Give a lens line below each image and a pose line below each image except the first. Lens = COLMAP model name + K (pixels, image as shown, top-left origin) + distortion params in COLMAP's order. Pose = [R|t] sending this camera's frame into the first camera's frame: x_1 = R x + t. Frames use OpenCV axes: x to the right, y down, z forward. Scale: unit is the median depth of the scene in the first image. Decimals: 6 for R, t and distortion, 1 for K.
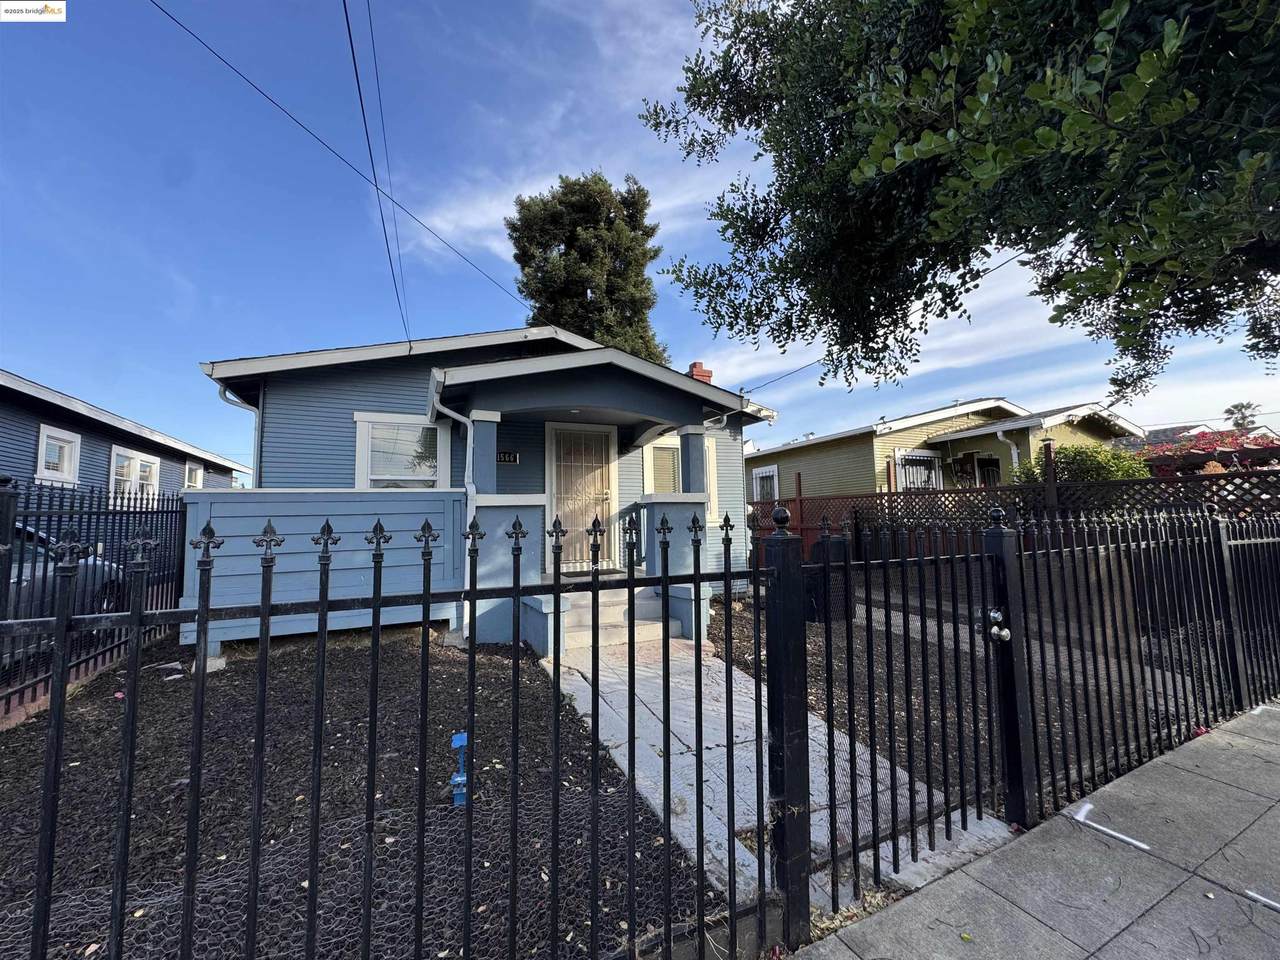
lens RADIAL K [[510.6, 0, 646.7], [0, 510.6, 475.9], [0, 0, 1]] dist [0.000306, 0.000221]
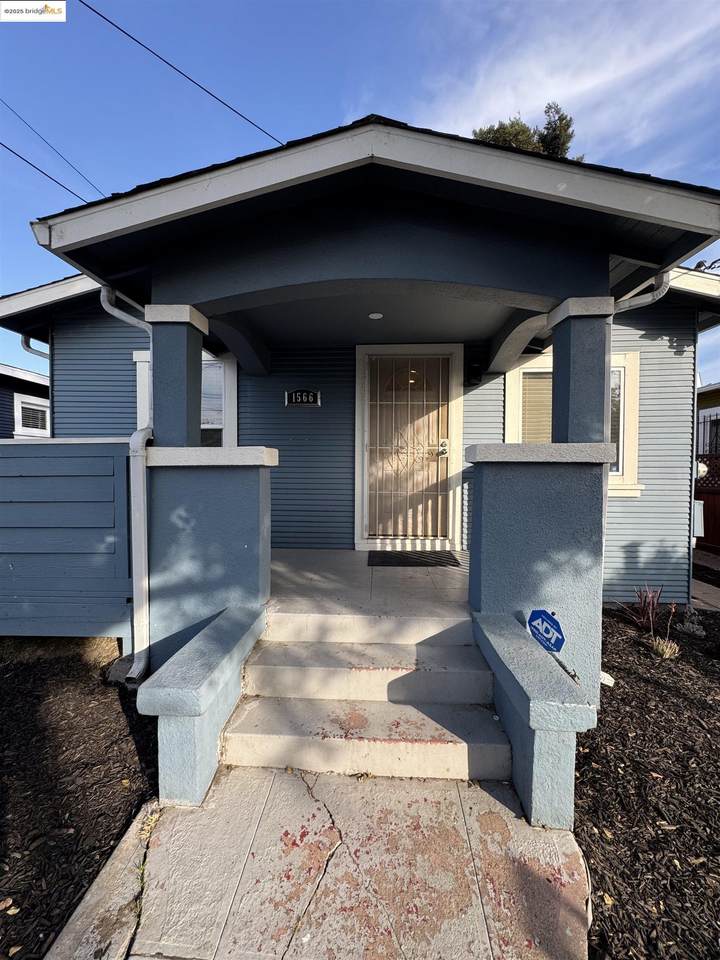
lens RADIAL K [[382.9, 0, 359.3], [0, 382.9, 478.0], [0, 0, 1]] dist [0.000306, 0.000221]
pose [[0.879121, 0.039765, -0.474936, 0.069628], [0.018737, 0.992859, 0.117813, 0.016051], [0.476229, -0.112471, 0.872099, 0.475091]]
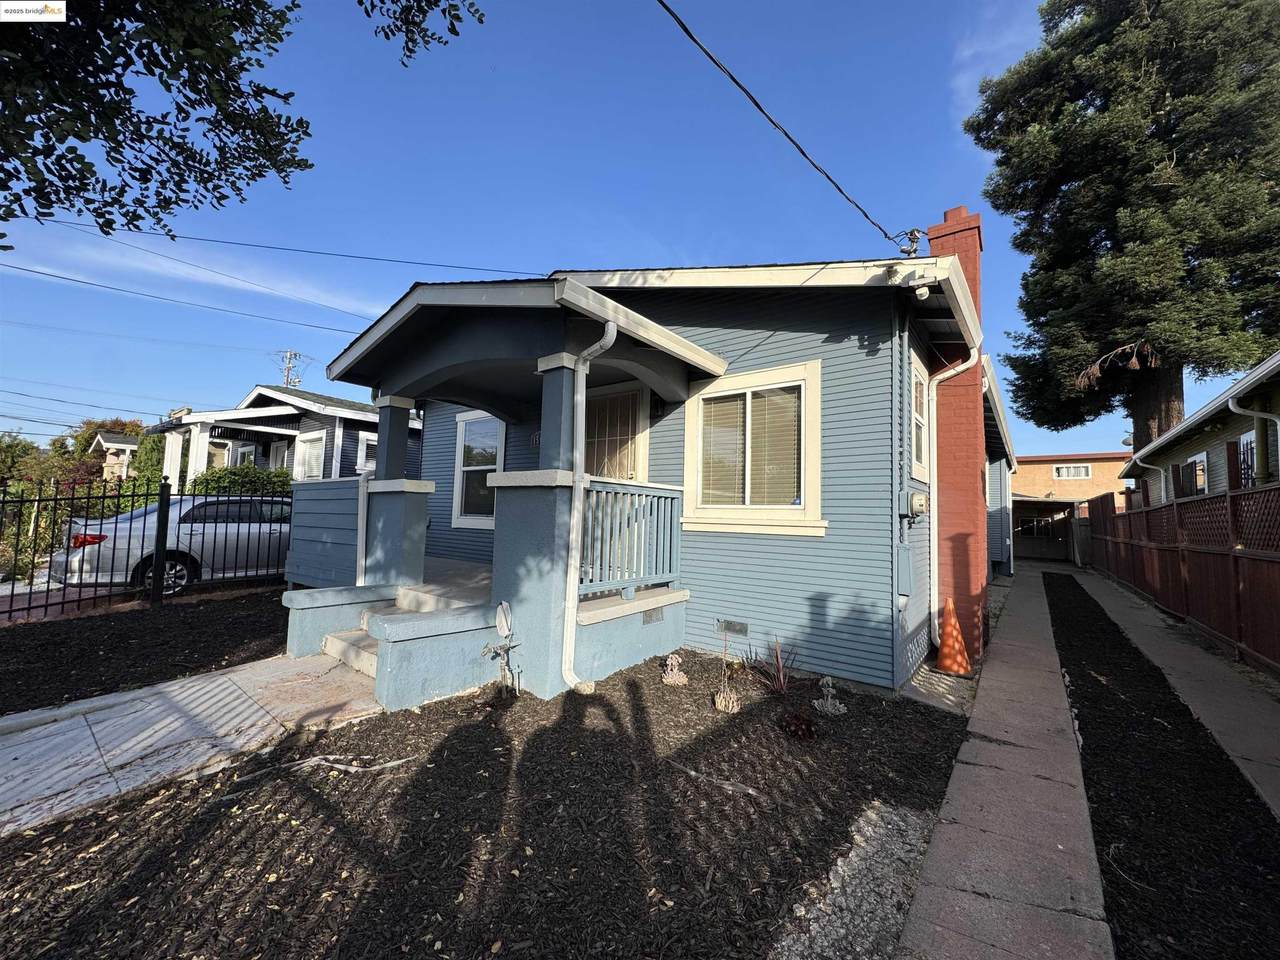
lens RADIAL K [[510.6, 0, 644.7], [0, 510.6, 481.1], [0, 0, 1]] dist [0.000306, 0.000221]
pose [[0.448406, -0.024191, -0.893503, 0.559197], [0.042446, 0.999082, -0.005748, 0.044997], [0.892822, -0.035348, 0.449021, 0.686525]]
